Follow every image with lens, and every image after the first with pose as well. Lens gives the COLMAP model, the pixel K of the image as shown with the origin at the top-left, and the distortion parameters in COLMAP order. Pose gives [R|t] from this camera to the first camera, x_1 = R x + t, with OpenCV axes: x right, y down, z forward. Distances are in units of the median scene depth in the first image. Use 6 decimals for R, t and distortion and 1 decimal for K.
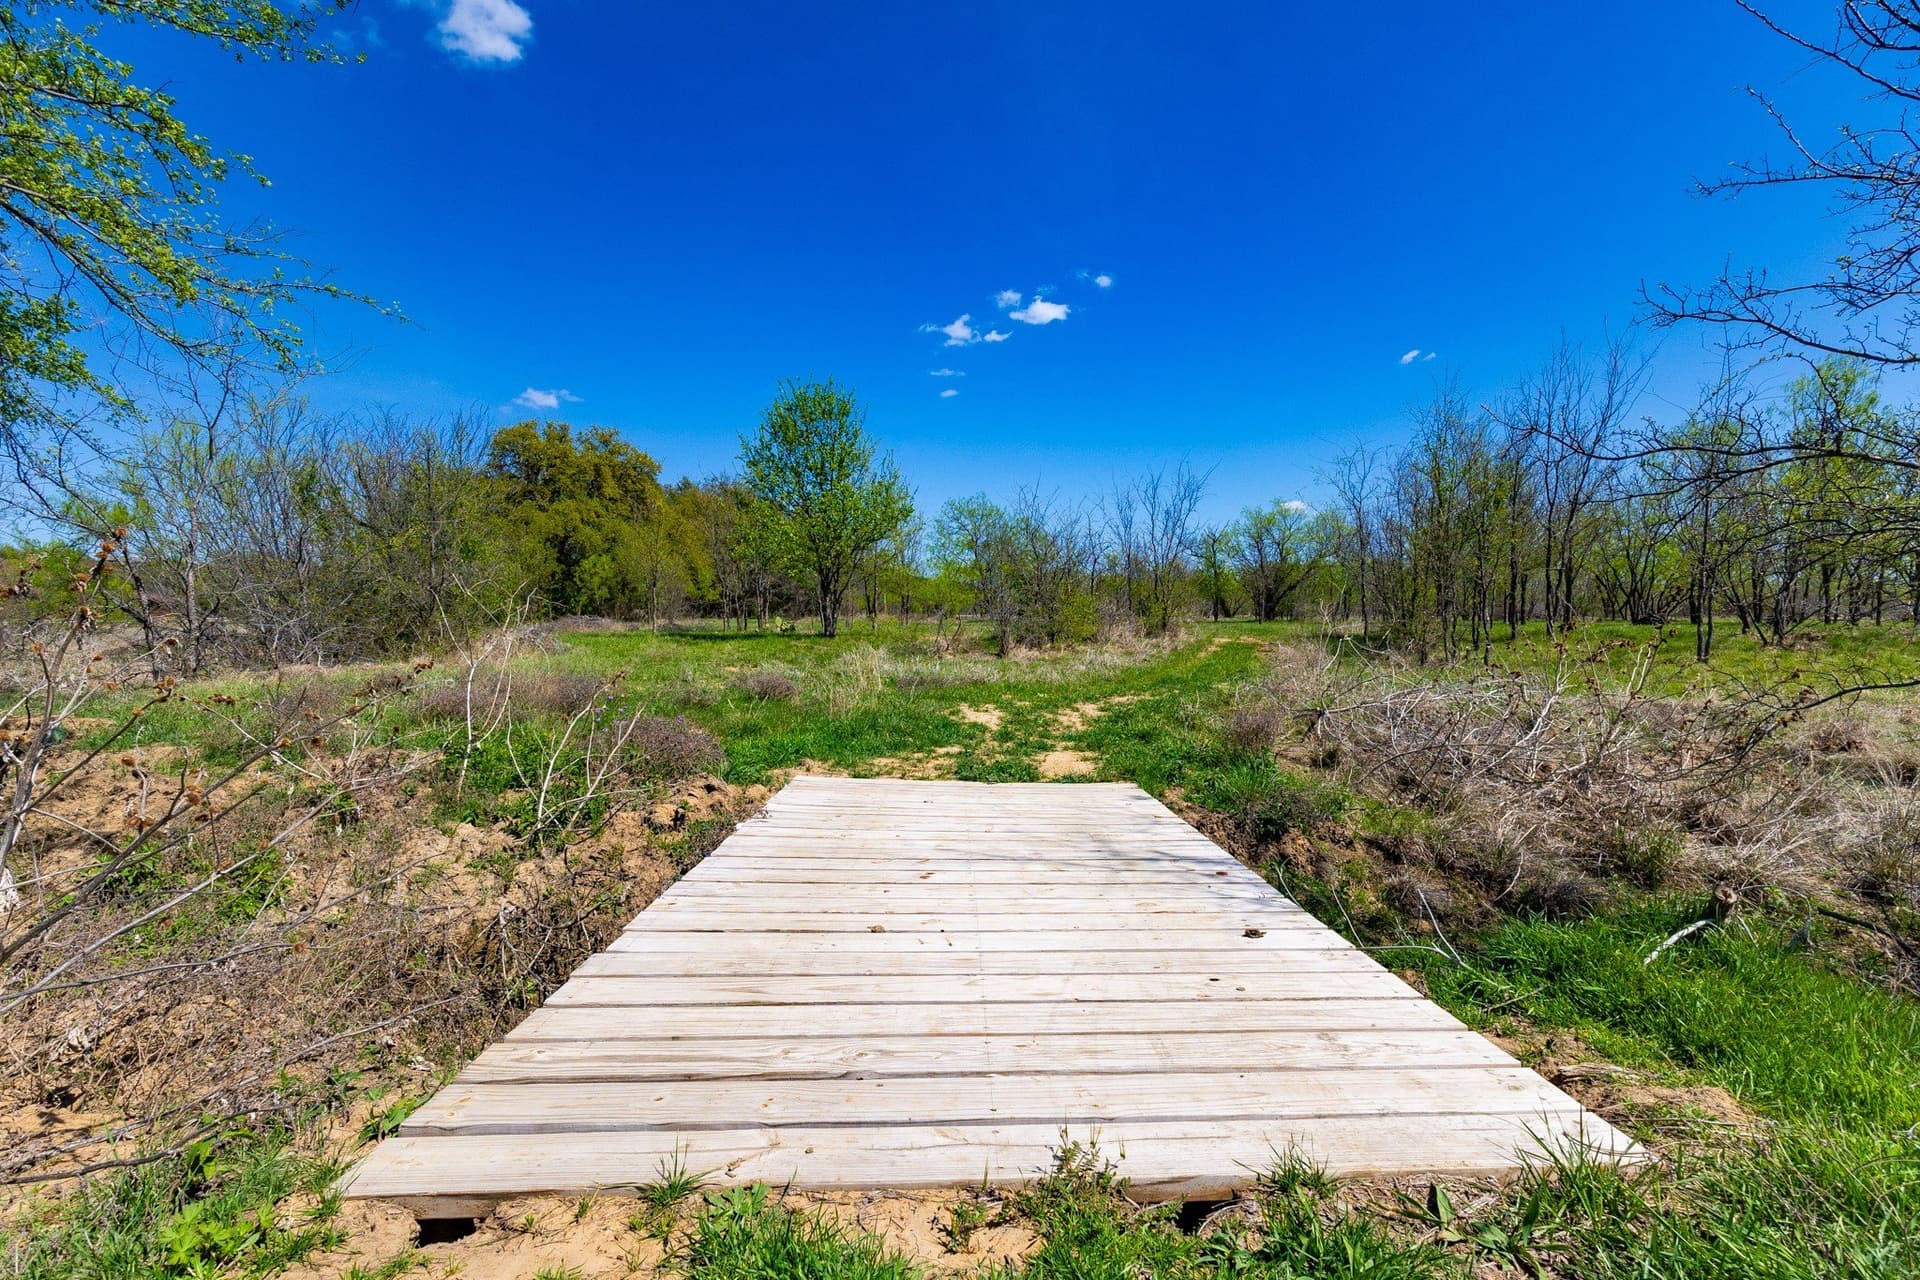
lens RADIAL K [[905.2, 0, 956.1], [0, 905.2, 639.3], [0, 0, 1]] dist [0.009969, -0.000417]
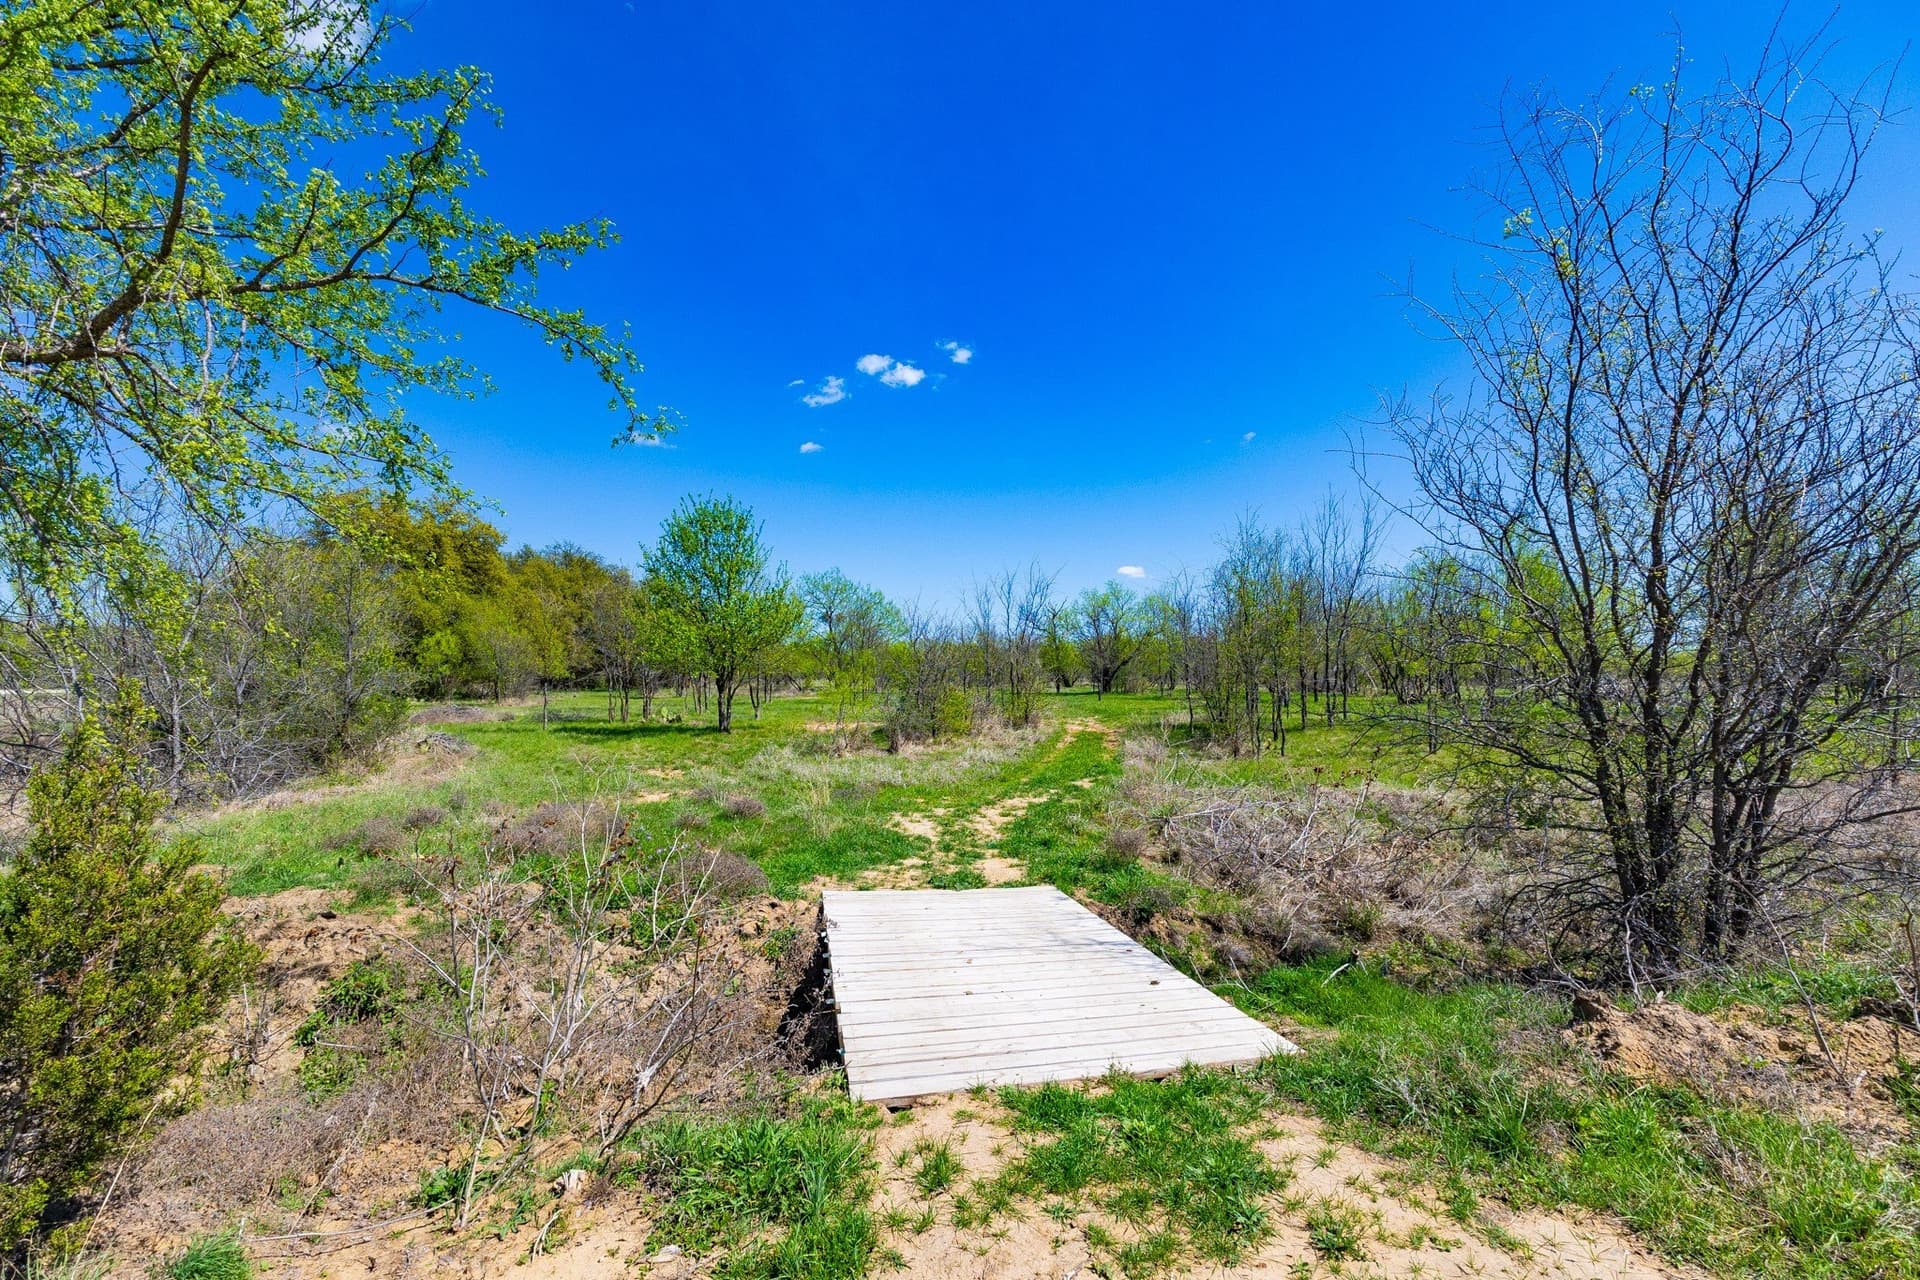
lens RADIAL K [[905.2, 0, 965.2], [0, 905.2, 639.5], [0, 0, 1]] dist [0.009969, -0.000417]
pose [[0.983207, 0.005453, 0.182411, -0.216863], [0.006939, 0.997713, -0.067229, -0.144378], [-0.182360, 0.067365, 0.980921, -0.451180]]
